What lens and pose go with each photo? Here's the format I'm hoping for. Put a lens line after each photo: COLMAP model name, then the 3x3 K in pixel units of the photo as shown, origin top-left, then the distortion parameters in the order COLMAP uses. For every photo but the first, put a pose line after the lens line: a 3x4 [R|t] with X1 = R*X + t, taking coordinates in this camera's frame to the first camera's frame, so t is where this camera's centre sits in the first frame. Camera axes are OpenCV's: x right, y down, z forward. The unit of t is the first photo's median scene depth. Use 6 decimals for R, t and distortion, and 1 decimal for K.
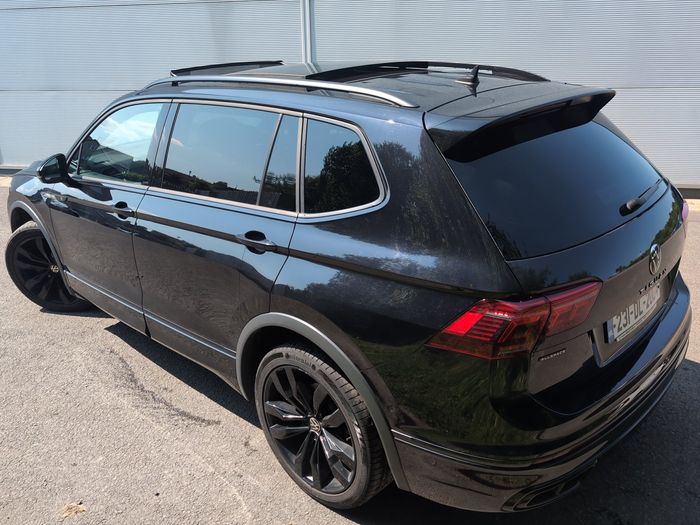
lens RADIAL K [[582.3, 0, 335.4], [0, 582.3, 296.3], [0, 0, 1]] dist [-0.000529, -0.007624]
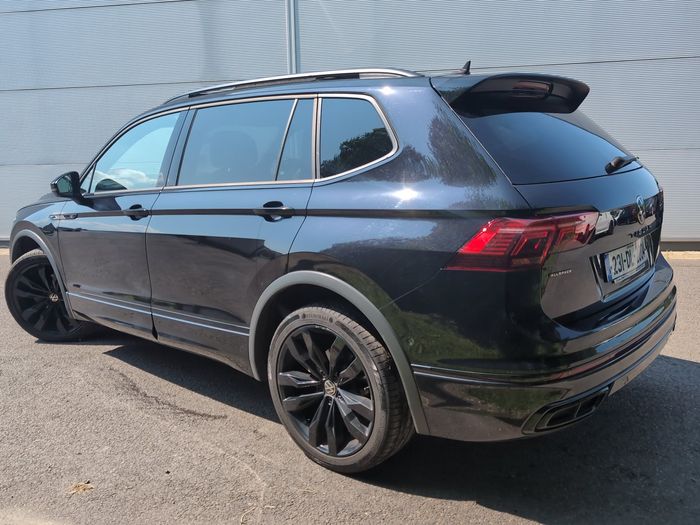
lens RADIAL K [[582.3, 0, 335.4], [0, 582.3, 296.3], [0, 0, 1]] dist [-0.000529, -0.007624]
pose [[0.998966, -0.010100, 0.044320, -0.065713], [0.017491, 0.985341, -0.169699, 0.223881], [-0.041957, 0.170299, 0.984499, -0.029338]]
